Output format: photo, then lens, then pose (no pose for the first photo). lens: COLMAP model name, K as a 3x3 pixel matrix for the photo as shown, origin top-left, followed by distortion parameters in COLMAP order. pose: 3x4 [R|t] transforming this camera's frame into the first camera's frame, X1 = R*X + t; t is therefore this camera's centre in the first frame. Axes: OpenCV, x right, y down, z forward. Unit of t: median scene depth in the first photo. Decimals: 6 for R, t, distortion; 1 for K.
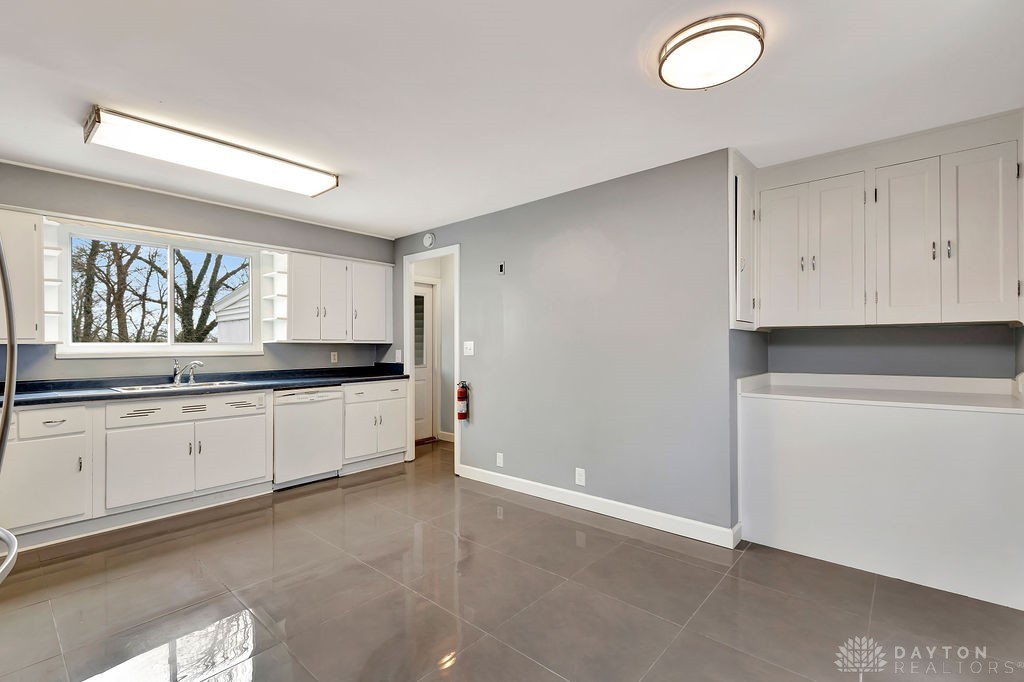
lens RADIAL K [[450.7, 0, 514.6], [0, 450.7, 339.7], [0, 0, 1]] dist [0.003764, 0.000062]
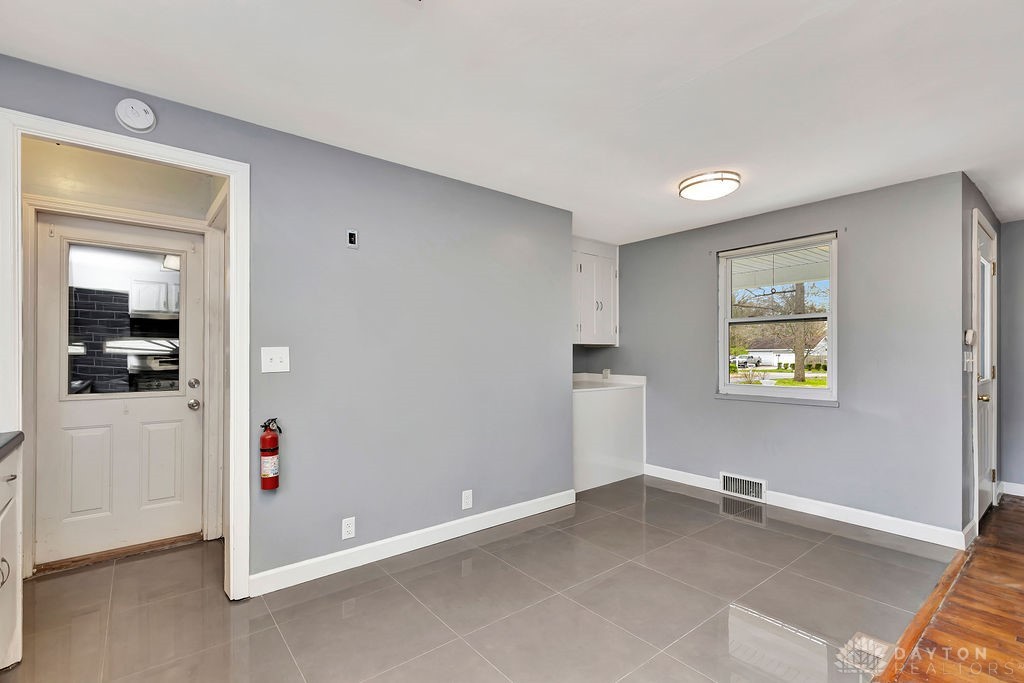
lens RADIAL K [[476.4, 0, 529.3], [0, 476.4, 362.4], [0, 0, 1]] dist [0.008549, -0.003399]
pose [[0.154980, 0.003644, 0.987911, -0.824979], [0.002491, 0.999989, -0.004079, 0.033530], [-0.987914, 0.003093, 0.154969, 0.763381]]
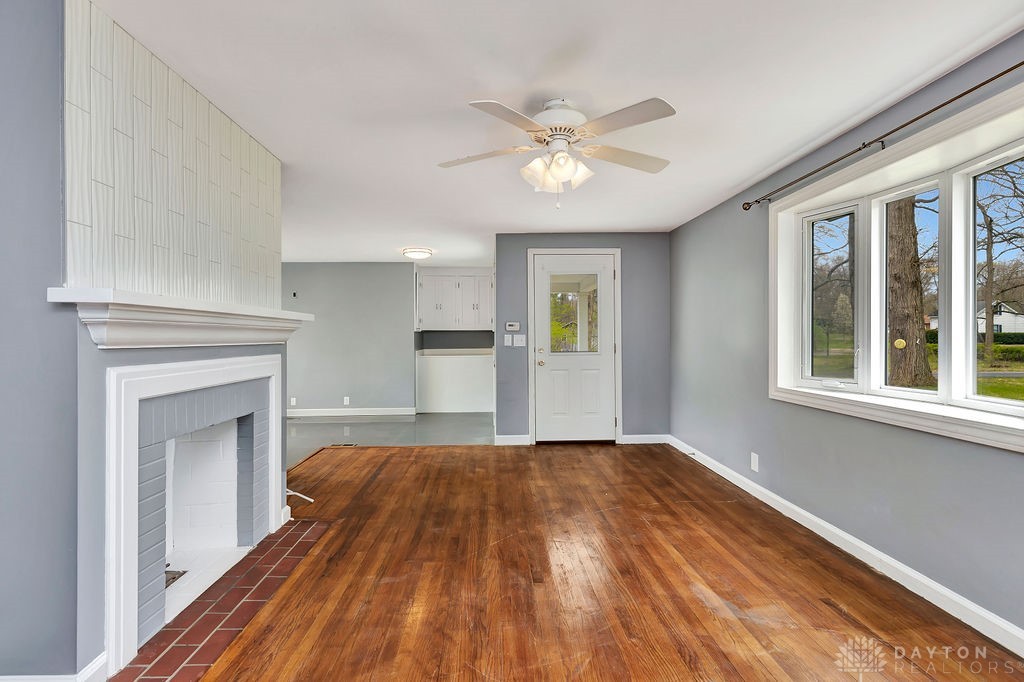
lens RADIAL K [[476.4, 0, 506.9], [0, 476.4, 339.0], [0, 0, 1]] dist [0.008549, -0.003399]
pose [[0.721376, 0.000330, 0.692543, -0.886661], [-0.008771, 0.999924, 0.008659, -0.007710], [-0.692488, -0.012321, 0.721324, -1.153717]]
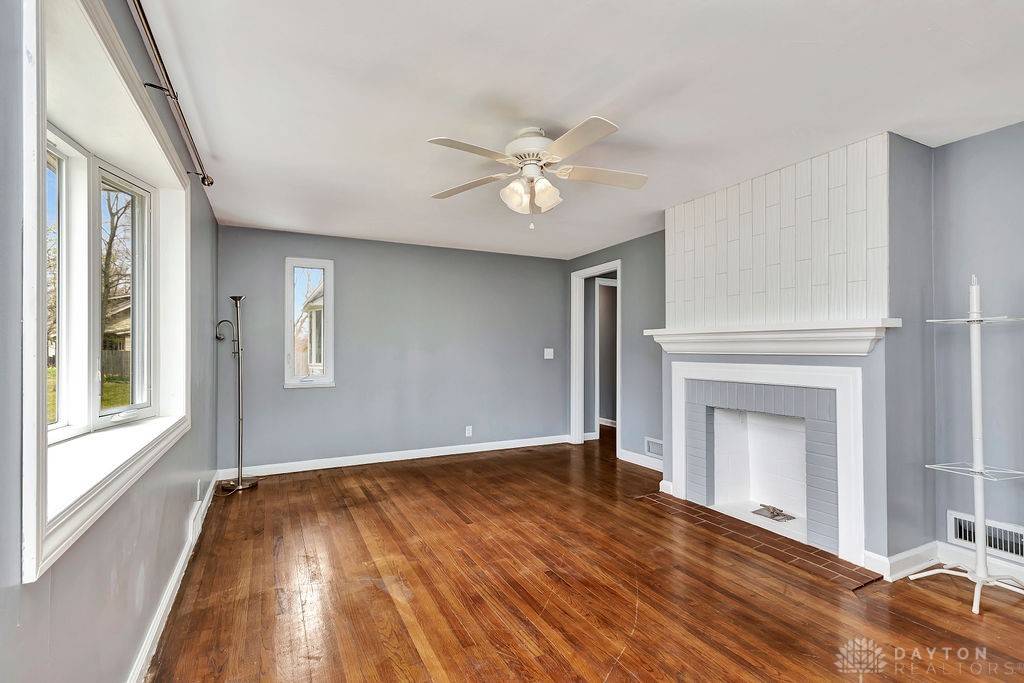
lens RADIAL K [[476.4, 0, 508.0], [0, 476.4, 344.7], [0, 0, 1]] dist [0.008549, -0.003399]
pose [[-0.363555, 0.000996, -0.931572, 0.464359], [0.012433, 0.999916, -0.003783, -0.010289], [0.931490, -0.012958, -0.363536, -0.409783]]
